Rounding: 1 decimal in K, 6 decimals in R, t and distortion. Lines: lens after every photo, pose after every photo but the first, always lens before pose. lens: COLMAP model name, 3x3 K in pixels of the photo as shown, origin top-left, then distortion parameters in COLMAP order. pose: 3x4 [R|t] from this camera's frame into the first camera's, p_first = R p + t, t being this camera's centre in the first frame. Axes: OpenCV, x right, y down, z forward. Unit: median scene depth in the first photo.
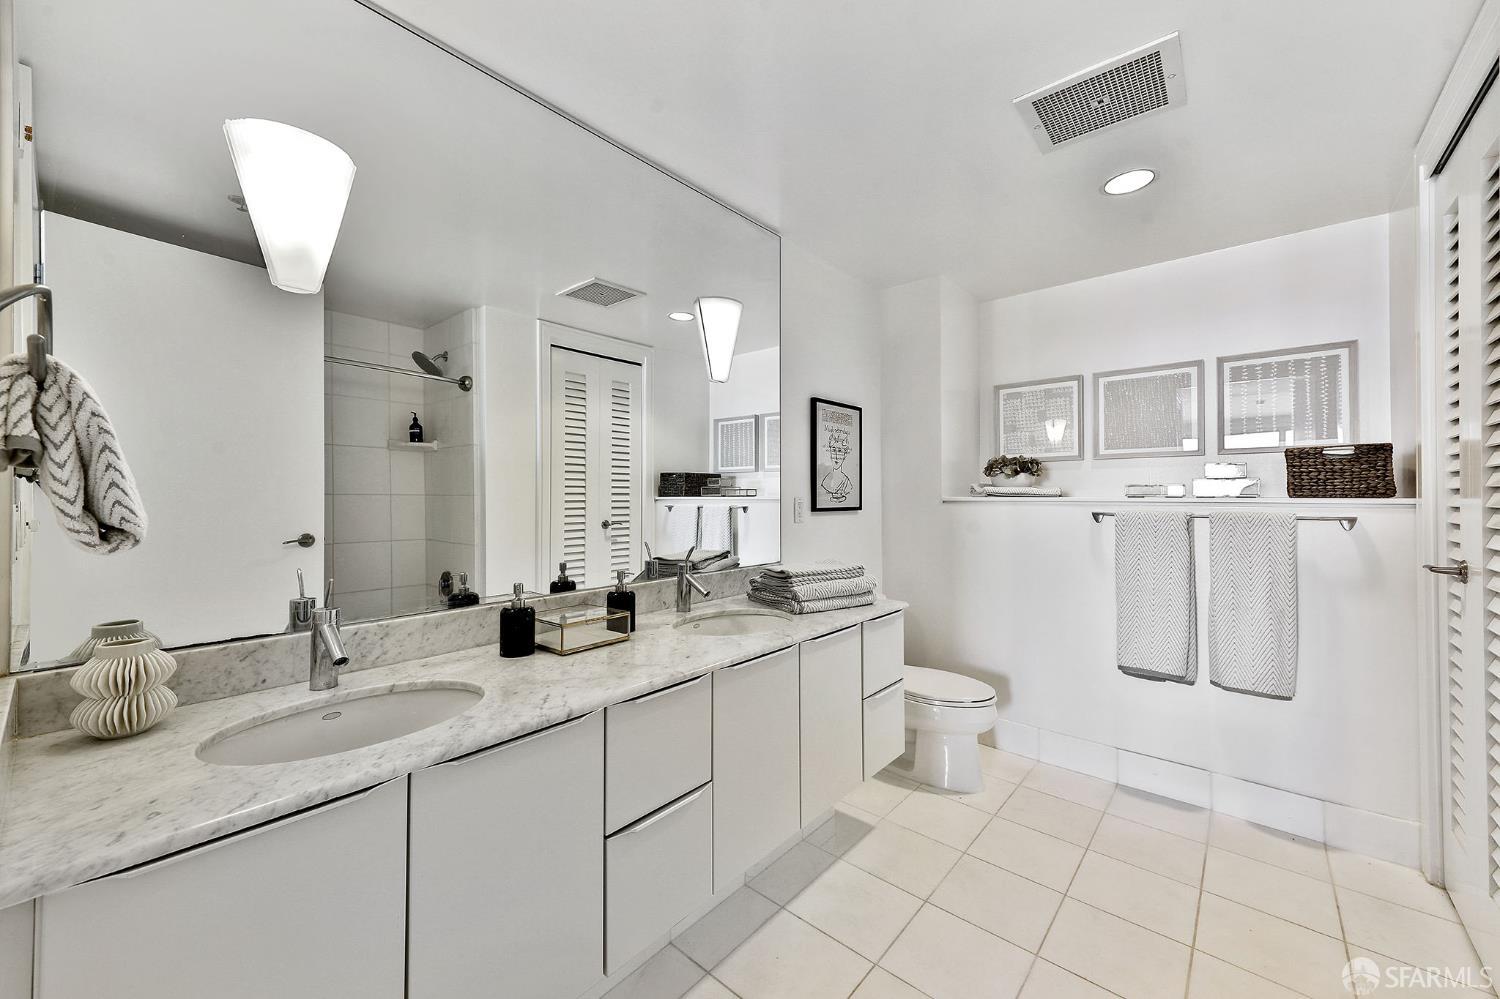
lens RADIAL K [[581.0, 0, 730.6], [0, 581.0, 488.6], [0, 0, 1]] dist [-0.000659, -0.000132]
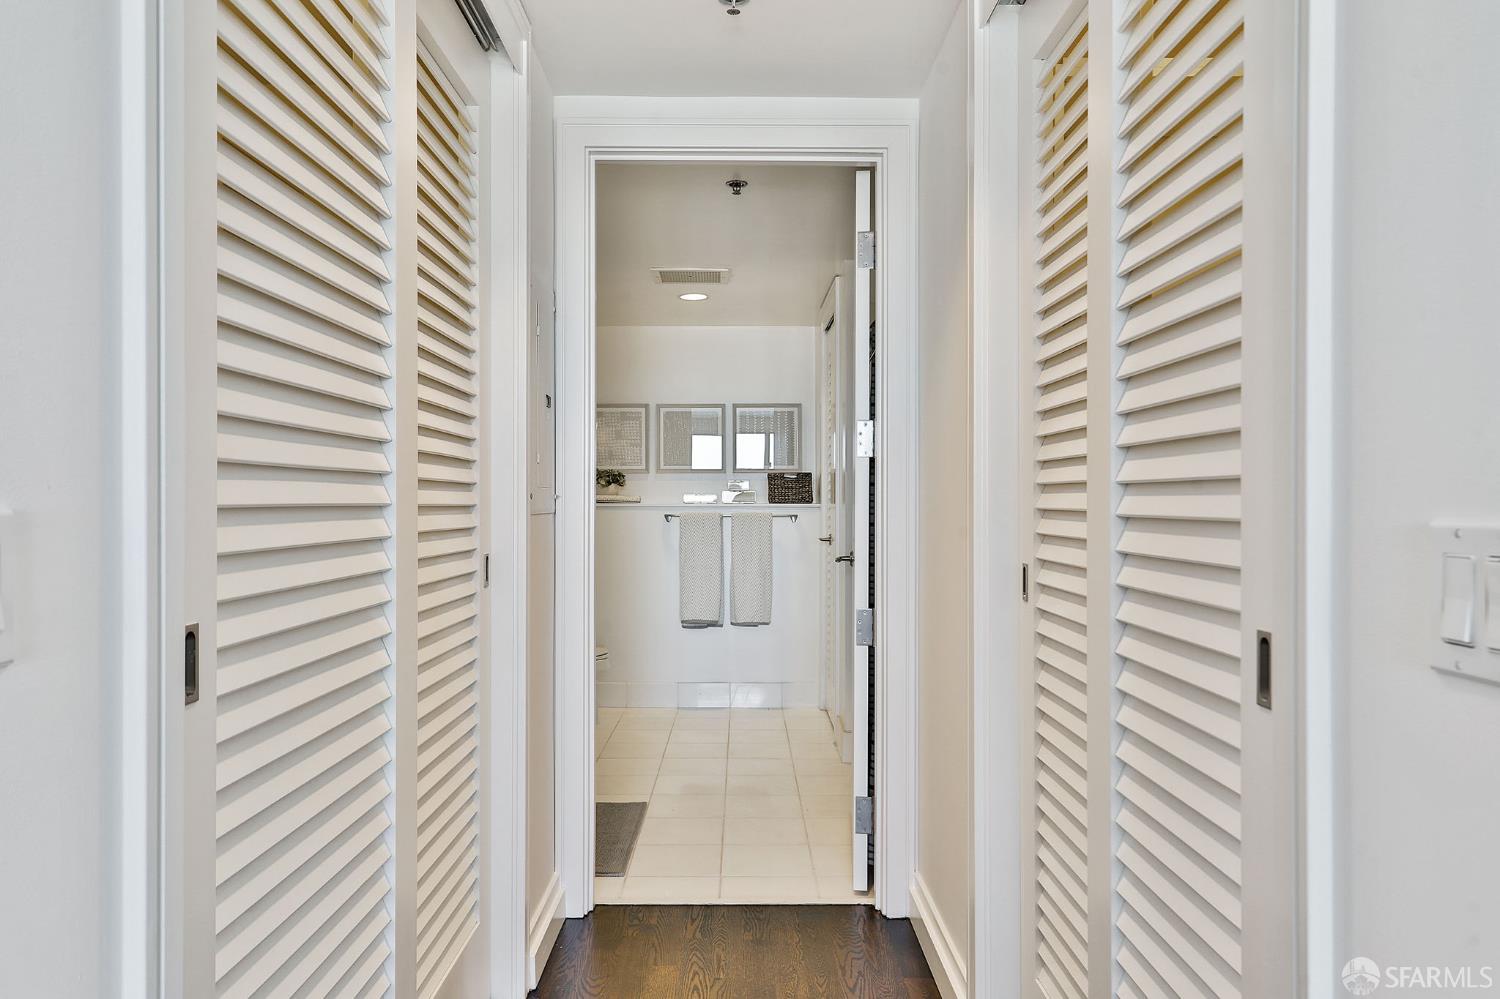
lens RADIAL K [[1037.4, 0, 750.0], [0, 1037.4, 499.5], [0, 0, 1]] dist [0.000097, 0.000020]
pose [[0.737609, 0.002587, 0.675223, -0.960231], [-0.008885, 0.999943, 0.005874, -0.011094], [-0.675170, -0.010332, 0.737590, -1.023912]]
